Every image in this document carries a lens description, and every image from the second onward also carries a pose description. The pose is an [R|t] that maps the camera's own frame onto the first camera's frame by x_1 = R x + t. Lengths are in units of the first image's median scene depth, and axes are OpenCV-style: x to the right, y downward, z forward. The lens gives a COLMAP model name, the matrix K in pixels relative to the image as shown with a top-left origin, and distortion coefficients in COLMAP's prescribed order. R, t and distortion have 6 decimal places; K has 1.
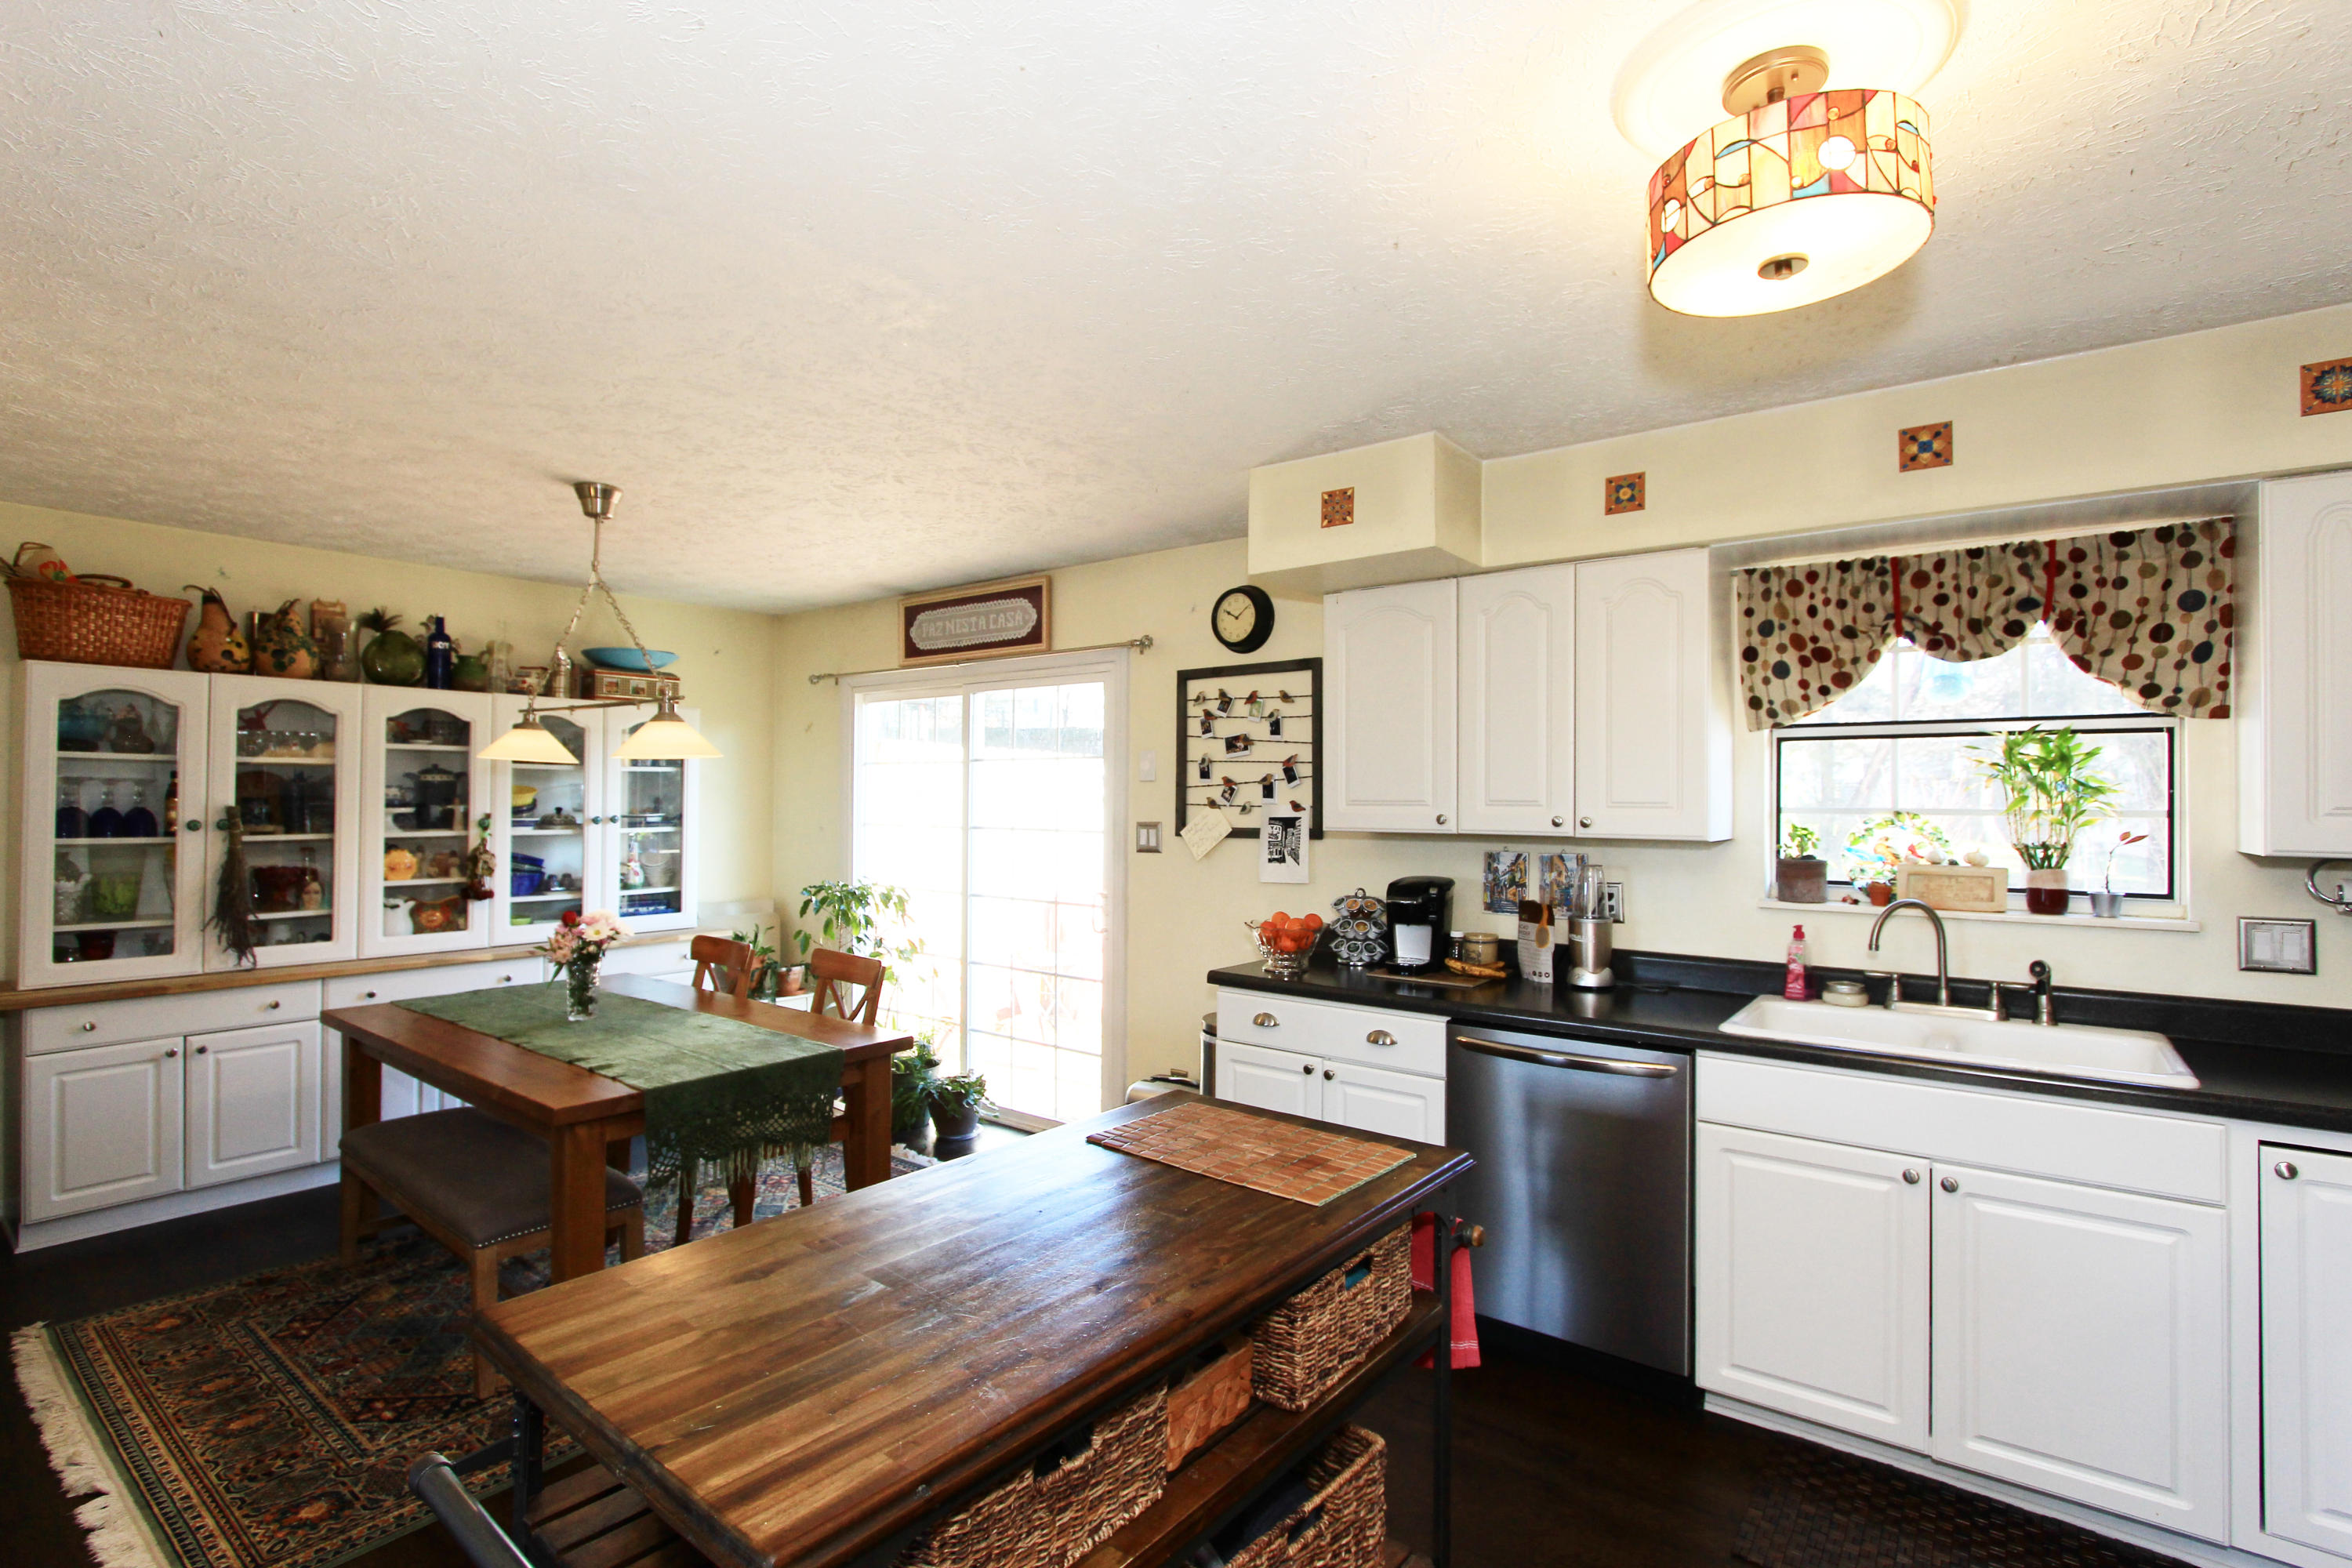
lens RADIAL K [[1089.7, 0, 1178.6], [0, 1089.7, 788.0], [0, 0, 1]] dist [-0.013124, 0.001109]
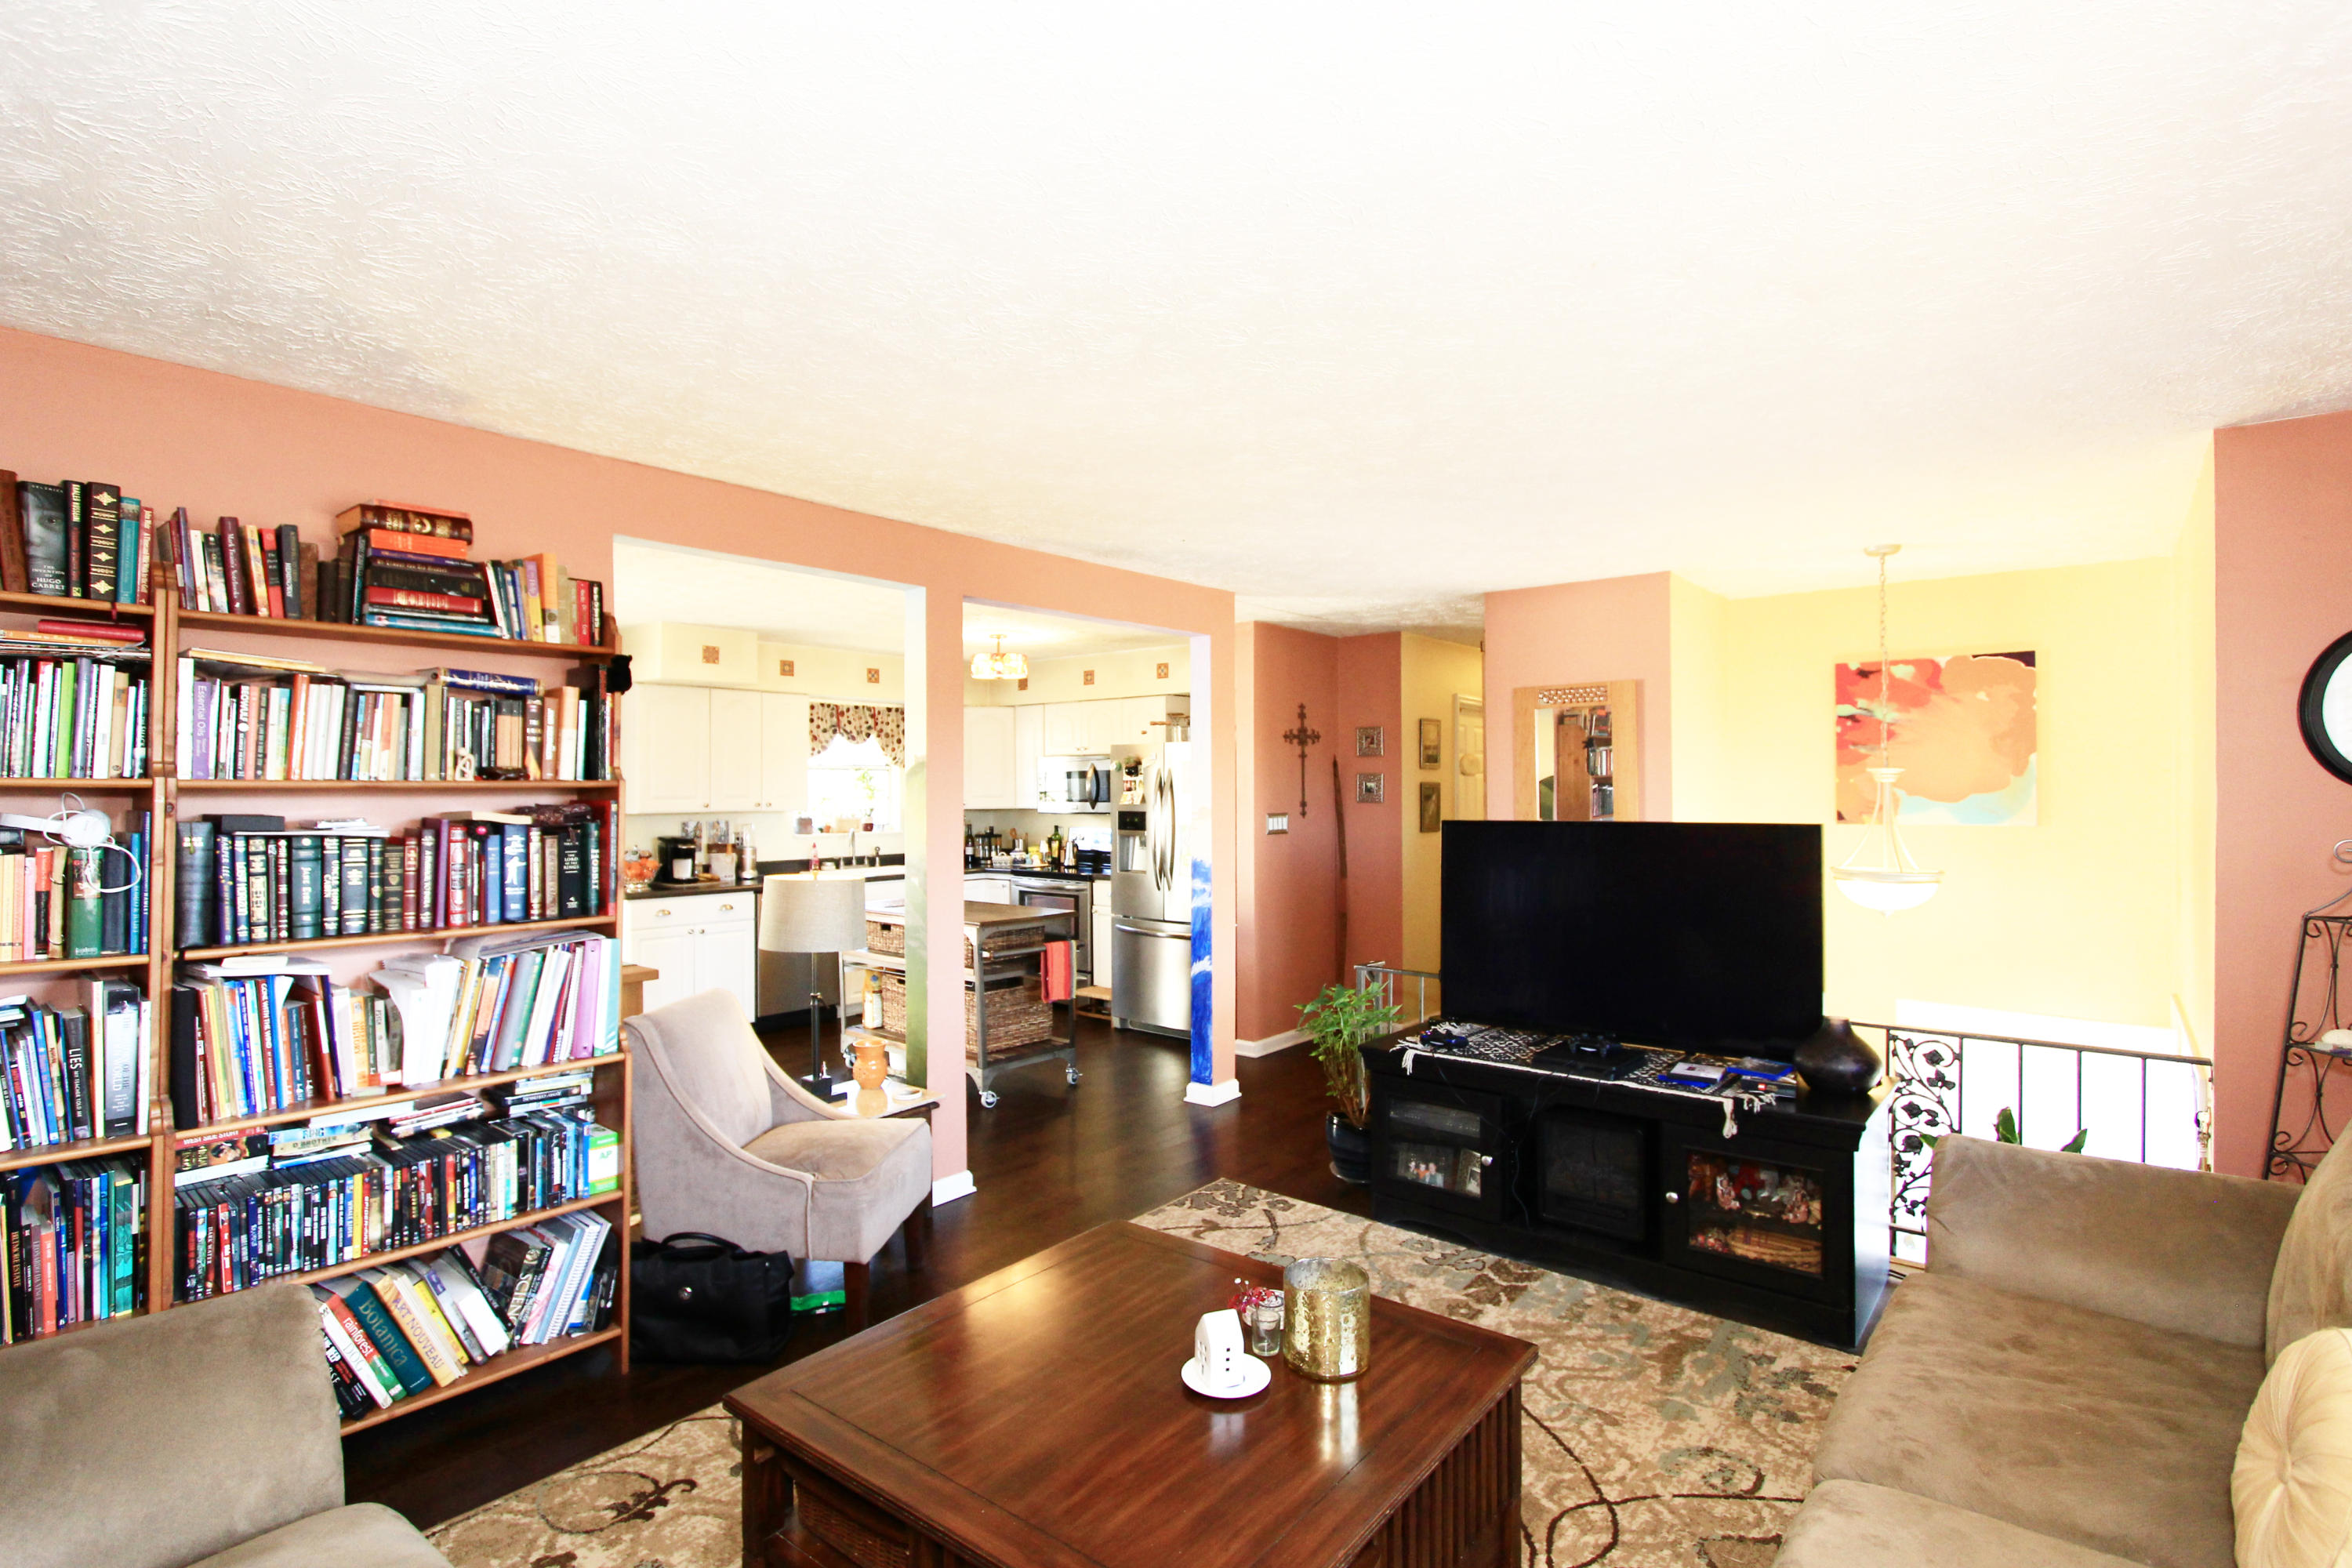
lens RADIAL K [[1148.3, 0, 1152.2], [0, 1148.3, 793.3], [0, 0, 1]] dist [-0.001584, -0.000009]
pose [[0.053603, -0.009454, 0.998518, -1.594198], [-0.006298, 0.999932, 0.009805, -0.017088], [-0.998542, -0.006814, 0.053540, 0.037163]]
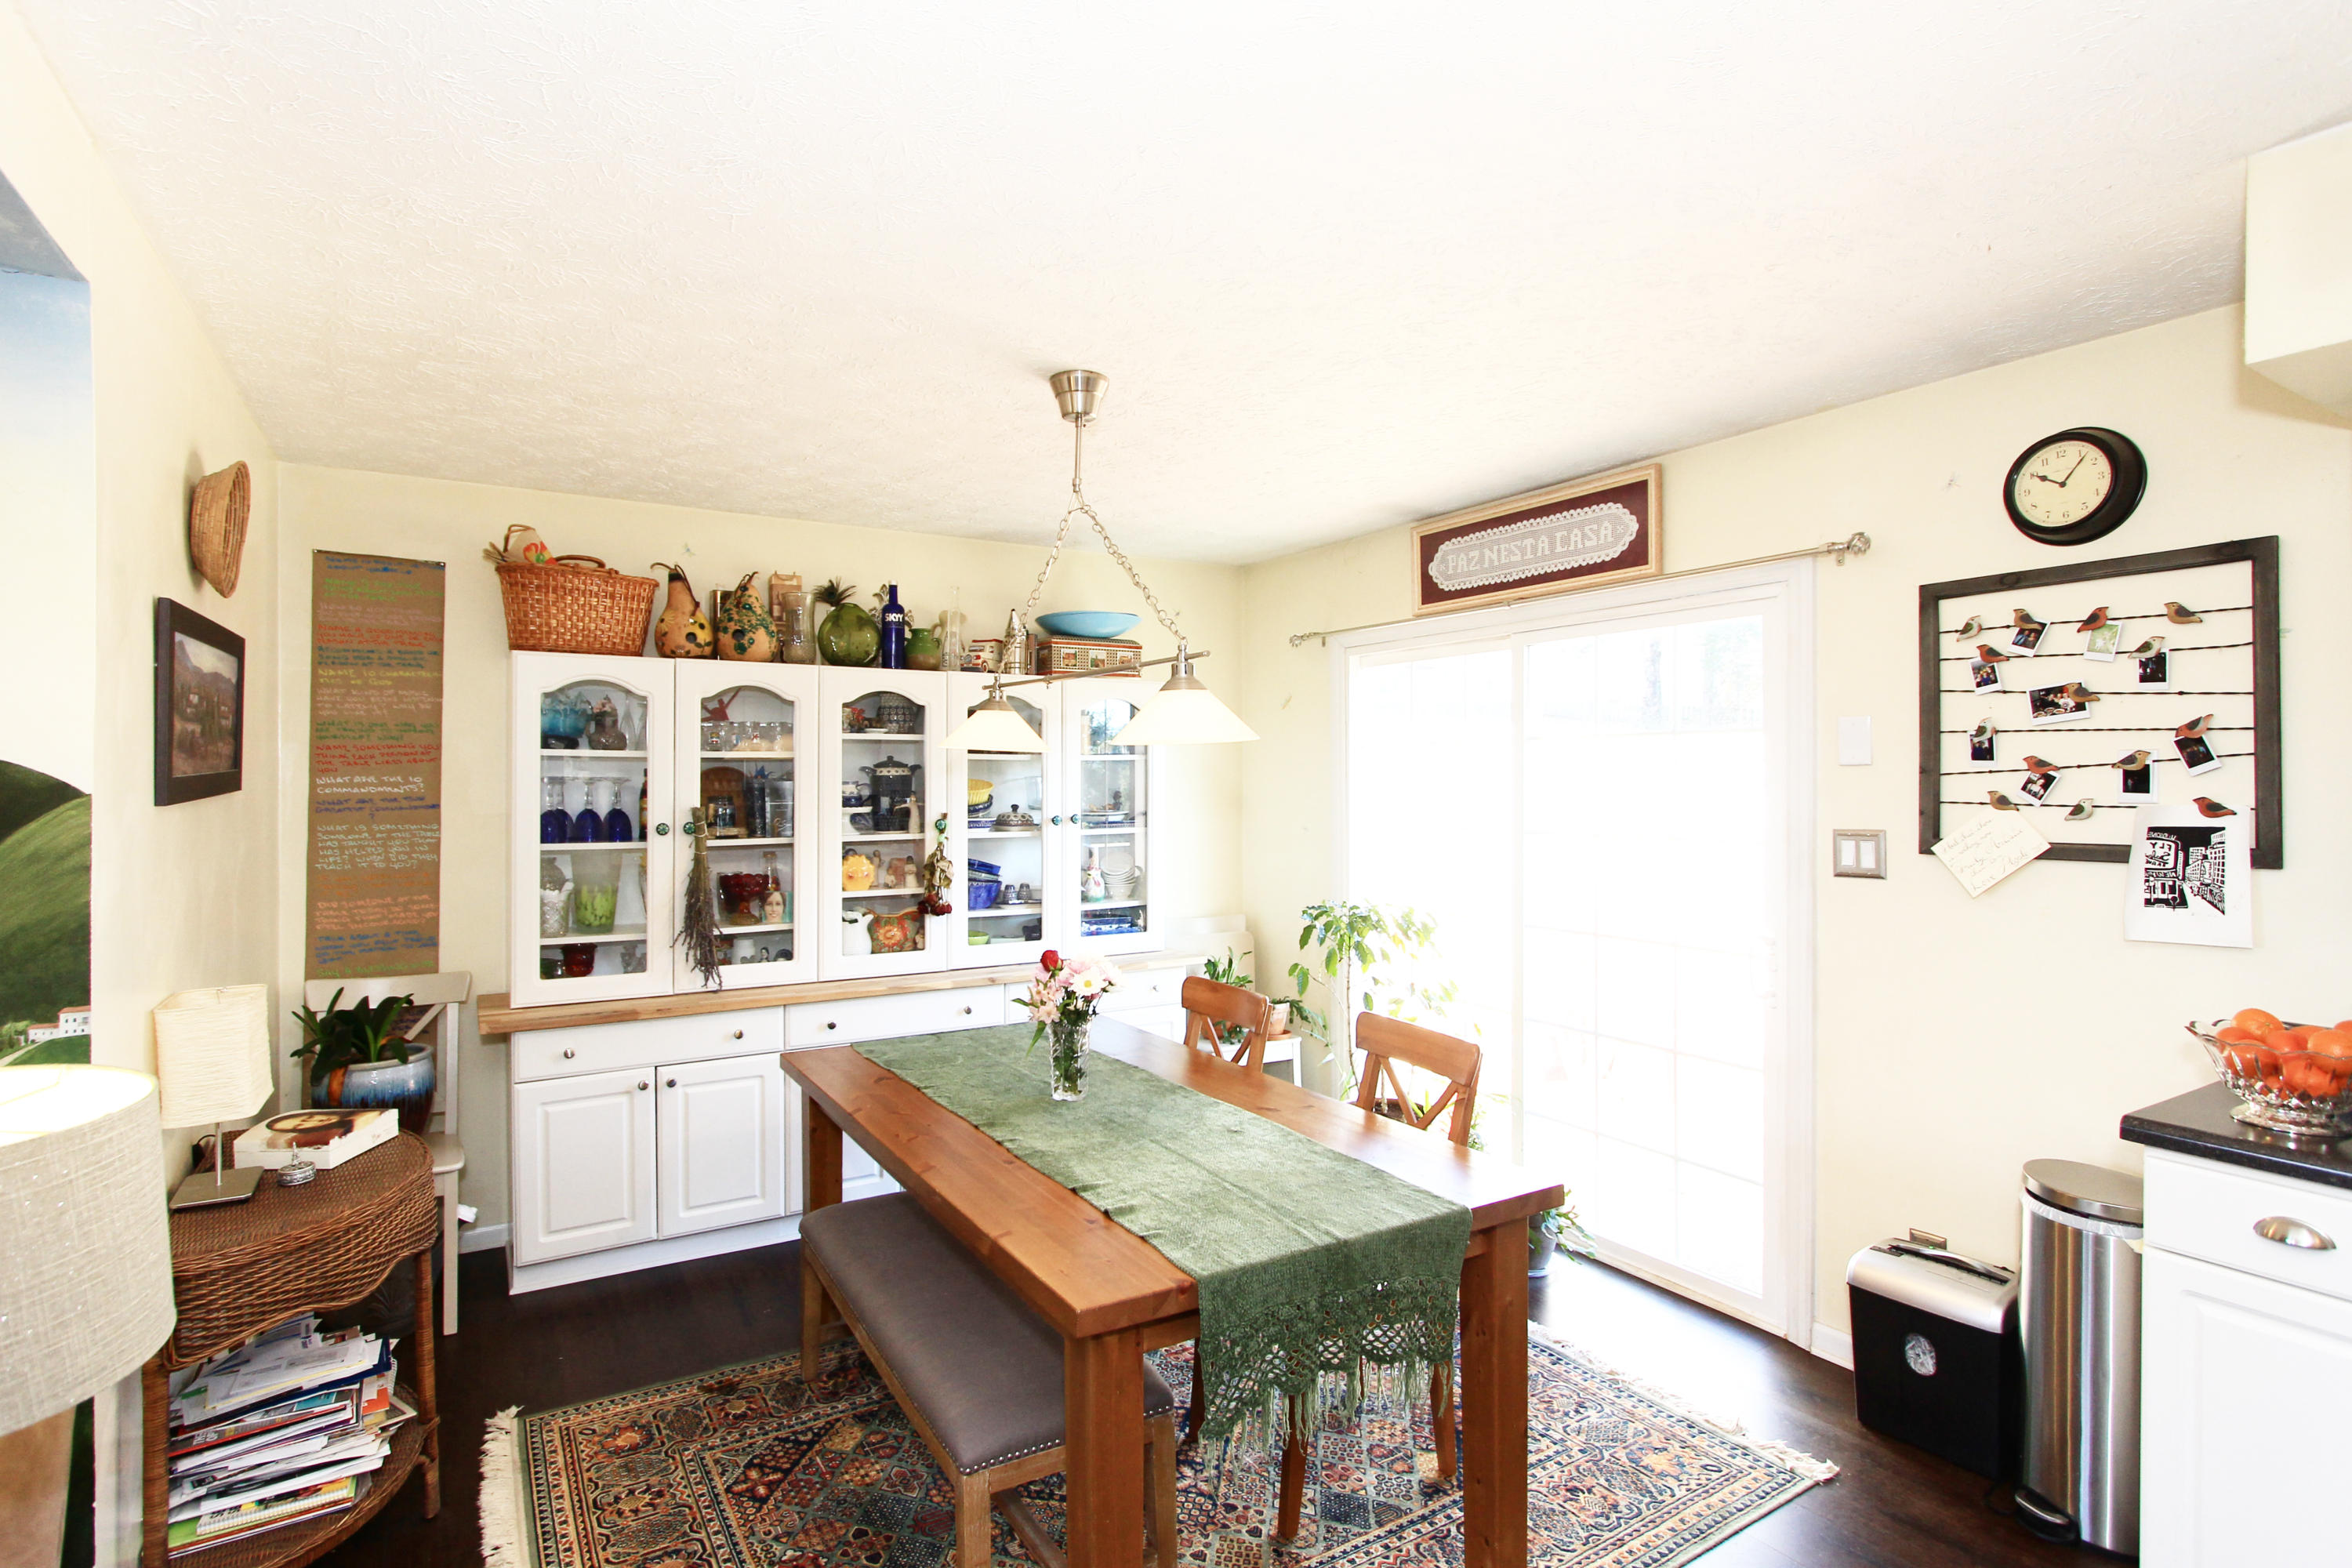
lens RADIAL K [[1154.0, 0, 1136.2], [0, 1154.0, 780.9], [0, 0, 1]] dist [-0.013743, 0.001063]
pose [[0.927280, -0.008041, -0.374282, -0.188921], [0.011384, 0.999913, 0.006723, -0.007400], [0.374195, -0.010495, 0.927291, 0.259280]]
